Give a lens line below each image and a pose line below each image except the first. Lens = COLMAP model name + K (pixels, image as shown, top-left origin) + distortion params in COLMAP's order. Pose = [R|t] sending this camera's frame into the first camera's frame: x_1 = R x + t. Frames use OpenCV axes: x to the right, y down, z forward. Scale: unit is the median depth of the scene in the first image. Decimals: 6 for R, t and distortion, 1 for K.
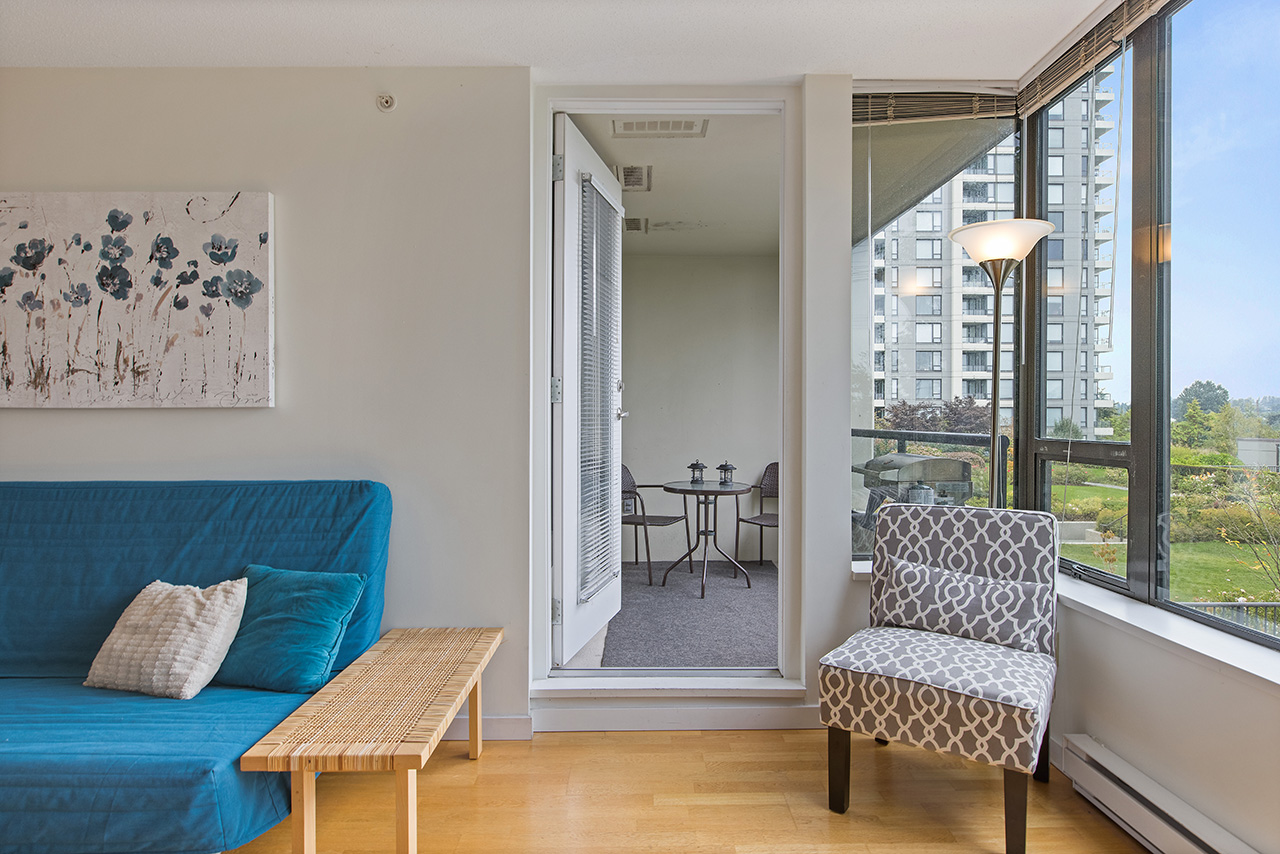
lens RADIAL K [[726.7, 0, 651.8], [0, 726.7, 425.6], [0, 0, 1]] dist [0.001417, -0.001604]
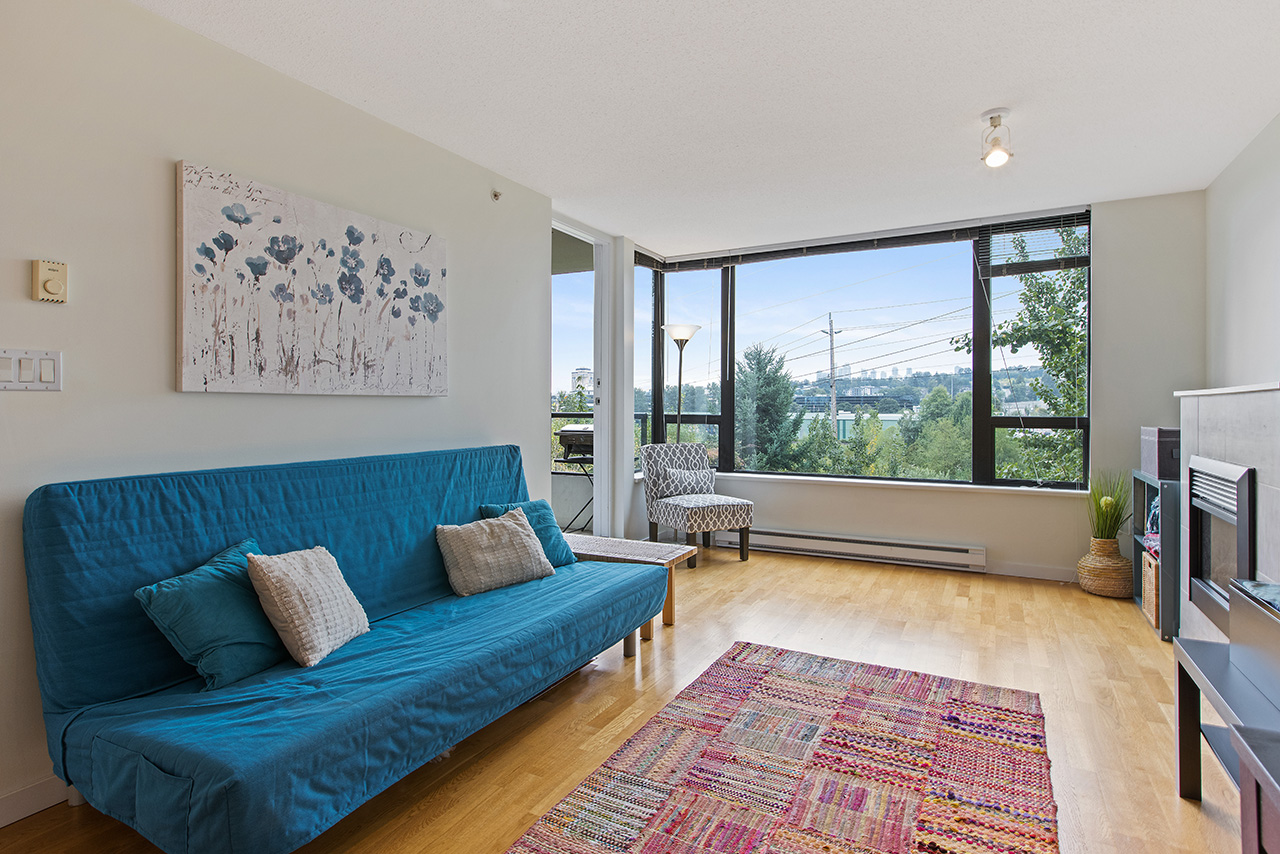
lens RADIAL K [[669.2, 0, 642.9], [0, 669.2, 403.2], [0, 0, 1]] dist [0.001836, 0.001021]
pose [[0.467478, 0.005554, 0.883987, -1.471259], [0.003892, 0.999958, -0.008341, -0.000281], [-0.883996, 0.007339, 0.467436, 0.081398]]
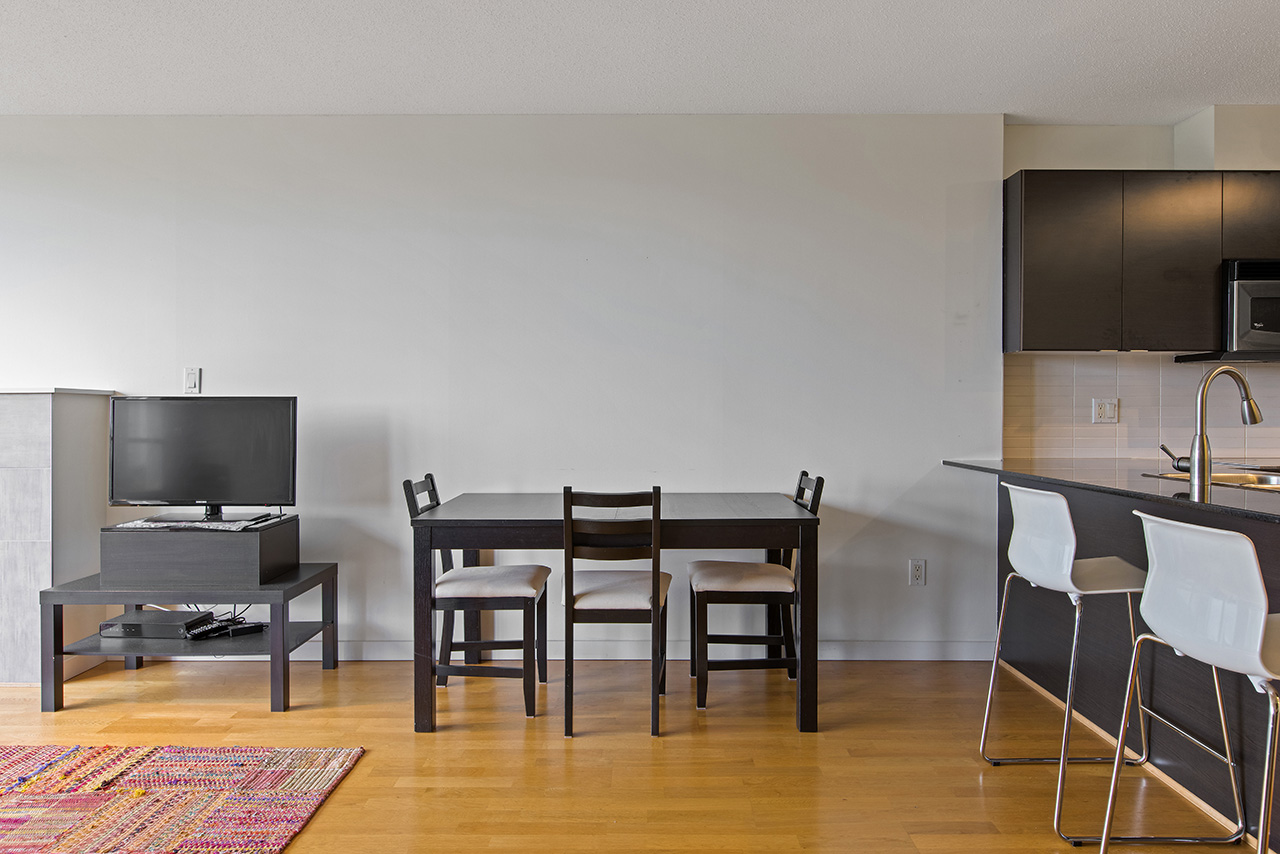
lens RADIAL K [[835.1, 0, 641.0], [0, 835.1, 414.9], [0, 0, 1]] dist [0.007933, -0.005272]
pose [[-0.999992, -0.000309, 0.003967, -1.365486], [-0.000272, 0.999958, 0.009129, 0.001800], [-0.003970, 0.009128, -0.999950, 1.108224]]
